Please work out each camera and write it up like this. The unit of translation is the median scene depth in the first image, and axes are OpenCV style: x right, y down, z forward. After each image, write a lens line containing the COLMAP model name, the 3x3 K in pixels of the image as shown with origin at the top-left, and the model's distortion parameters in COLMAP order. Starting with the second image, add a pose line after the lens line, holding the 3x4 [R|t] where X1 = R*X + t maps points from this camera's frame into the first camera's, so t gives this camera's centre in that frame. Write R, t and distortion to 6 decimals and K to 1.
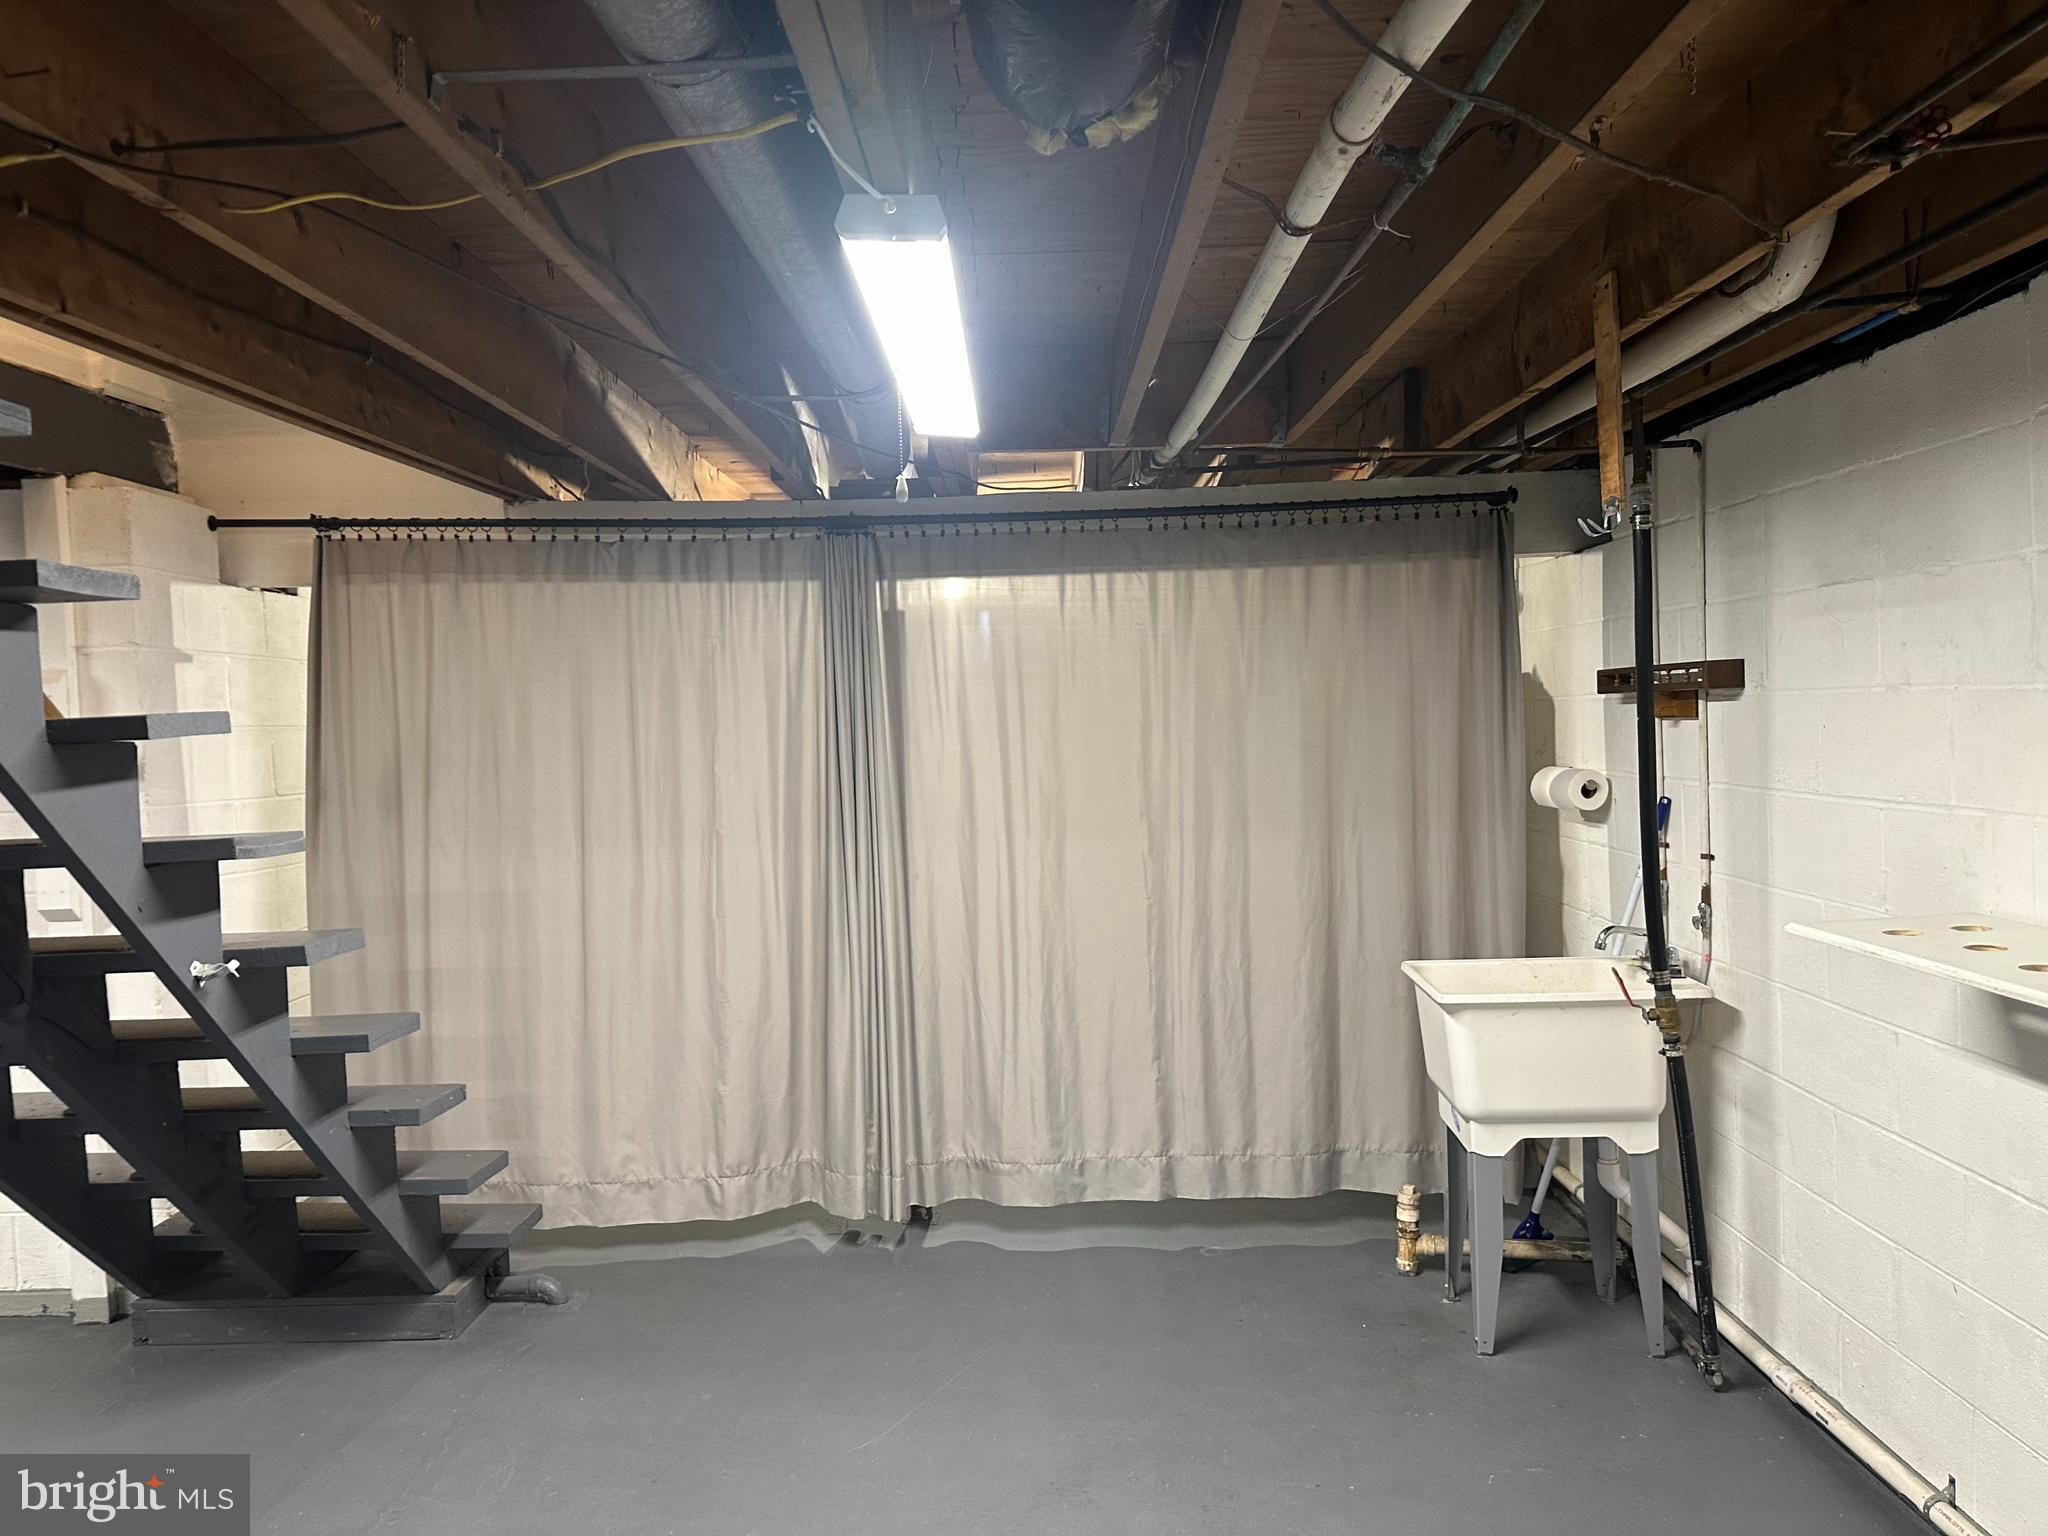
lens RADIAL K [[1439.3, 0, 1010.9], [0, 1439.3, 766.7], [0, 0, 1]] dist [0.064917, -0.066973]
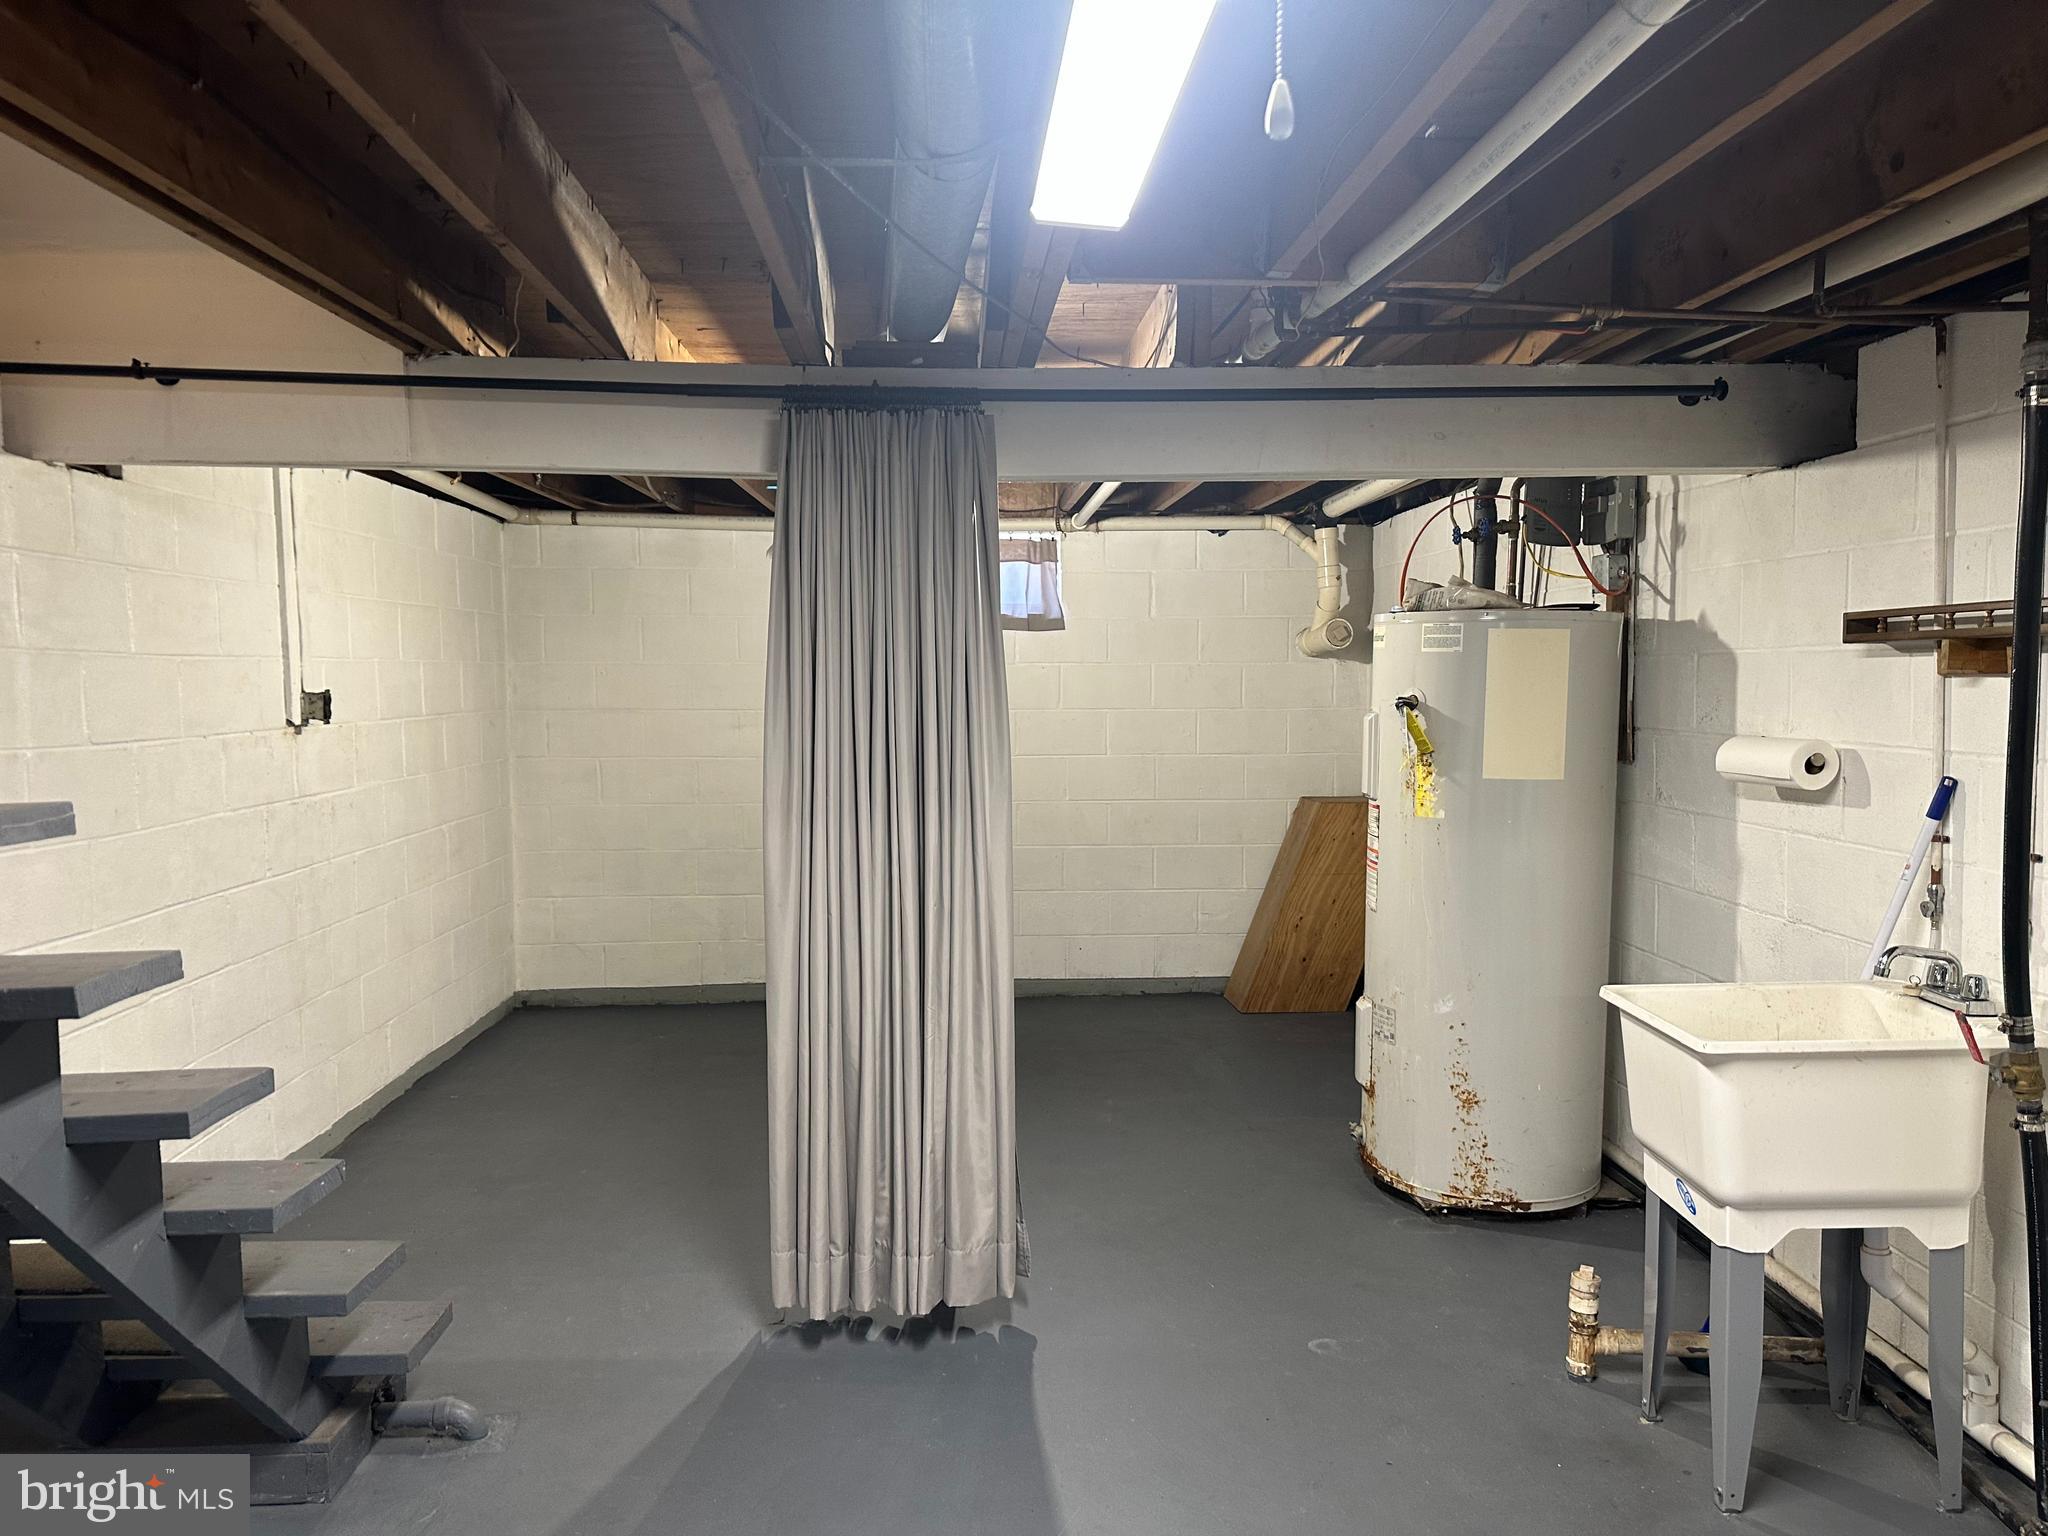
lens RADIAL K [[1439.3, 0, 1024.6], [0, 1439.3, 767.5], [0, 0, 1]] dist [0.064917, -0.066973]
pose [[0.997341, 0.016408, 0.071000, -0.090049], [-0.018449, 0.999432, 0.028187, 0.002916], [-0.070497, -0.029422, 0.997078, 0.251556]]
